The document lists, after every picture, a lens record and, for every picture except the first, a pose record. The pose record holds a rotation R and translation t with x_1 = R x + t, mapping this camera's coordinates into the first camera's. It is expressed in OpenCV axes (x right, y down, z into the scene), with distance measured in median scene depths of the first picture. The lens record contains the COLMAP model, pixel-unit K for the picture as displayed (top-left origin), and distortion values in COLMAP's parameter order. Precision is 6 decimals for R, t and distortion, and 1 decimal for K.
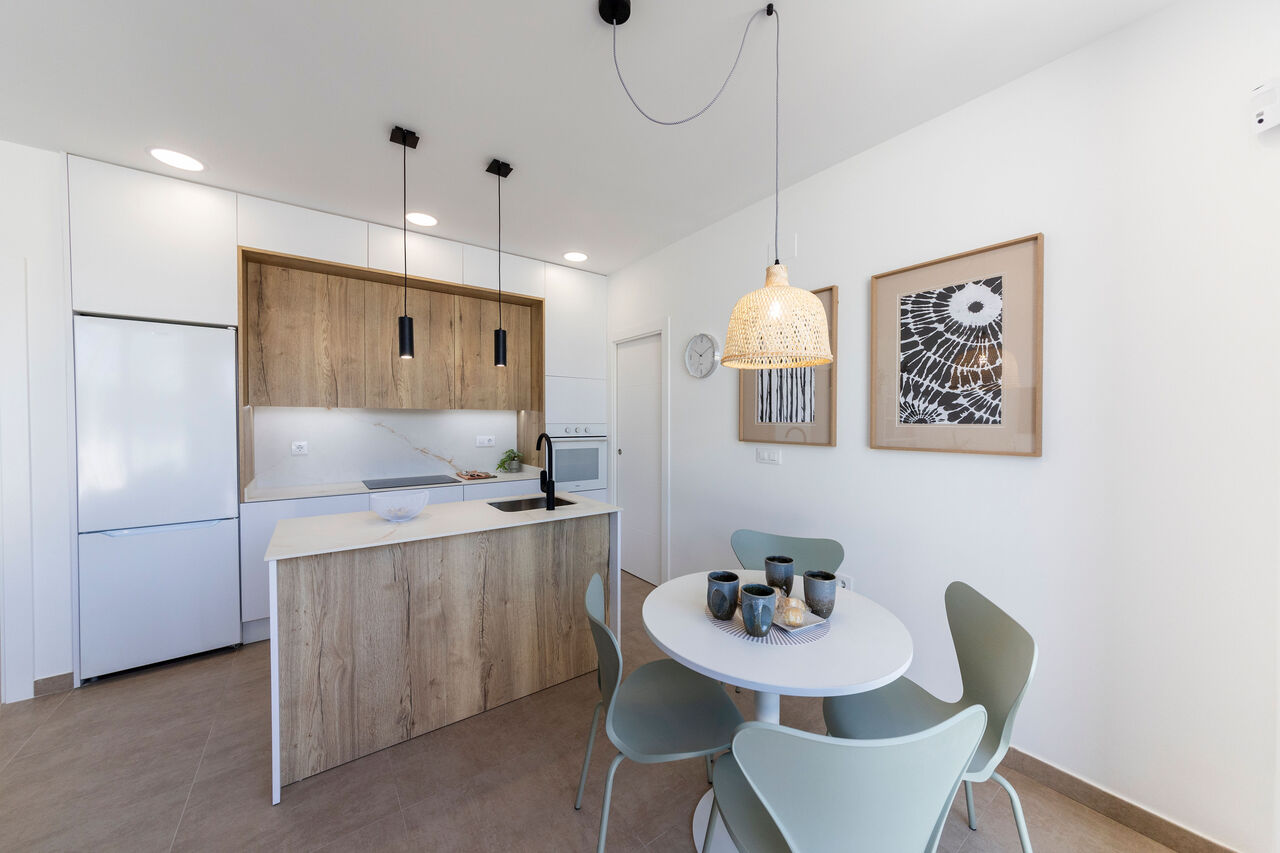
lens RADIAL K [[440.3, 0, 641.0], [0, 440.3, 427.3], [0, 0, 1]] dist [0.000977, -0.000105]
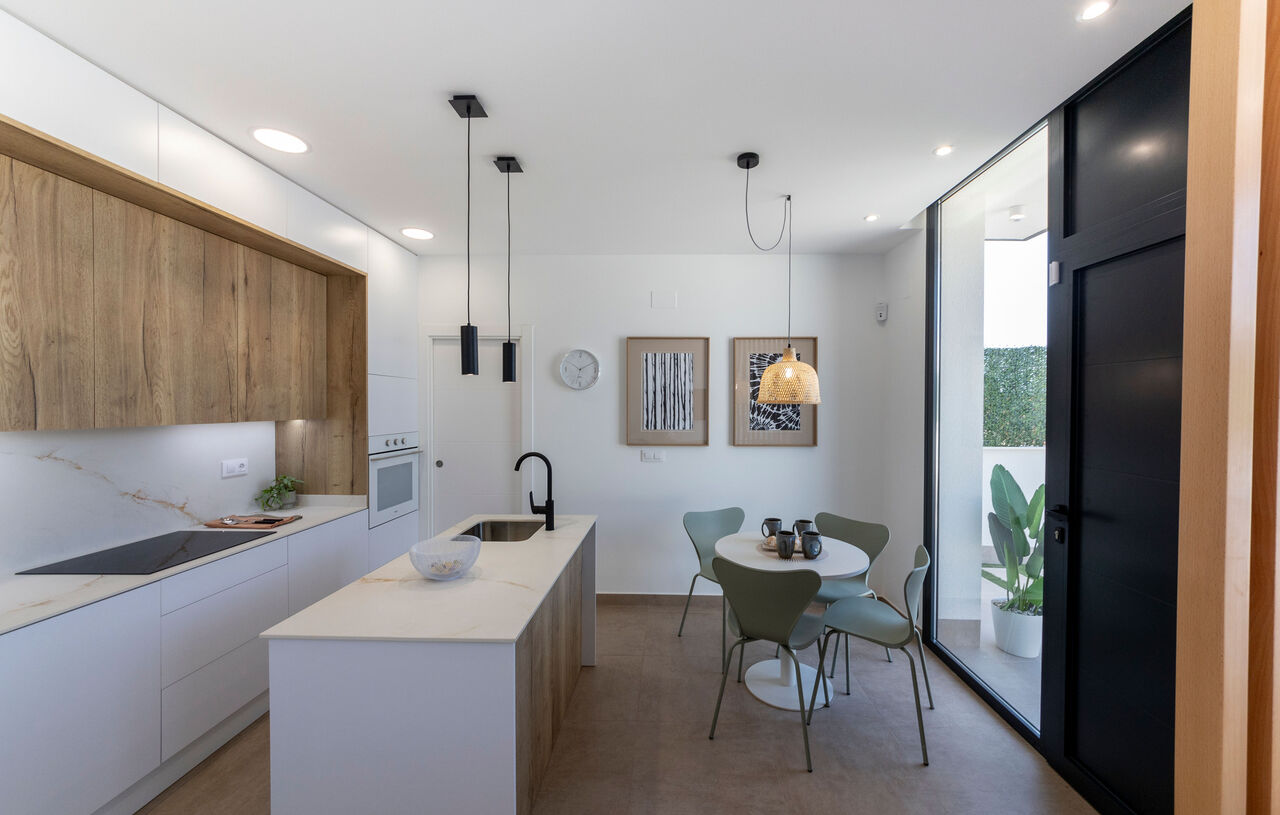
lens RADIAL K [[469.7, 0, 647.6], [0, 469.7, 409.6], [0, 0, 1]] dist [-0.013525, 0.000118]
pose [[0.619739, -0.008894, 0.784758, -0.773854], [0.013342, 0.999911, 0.000796, -0.069287], [-0.784695, 0.009977, 0.619802, 0.158318]]
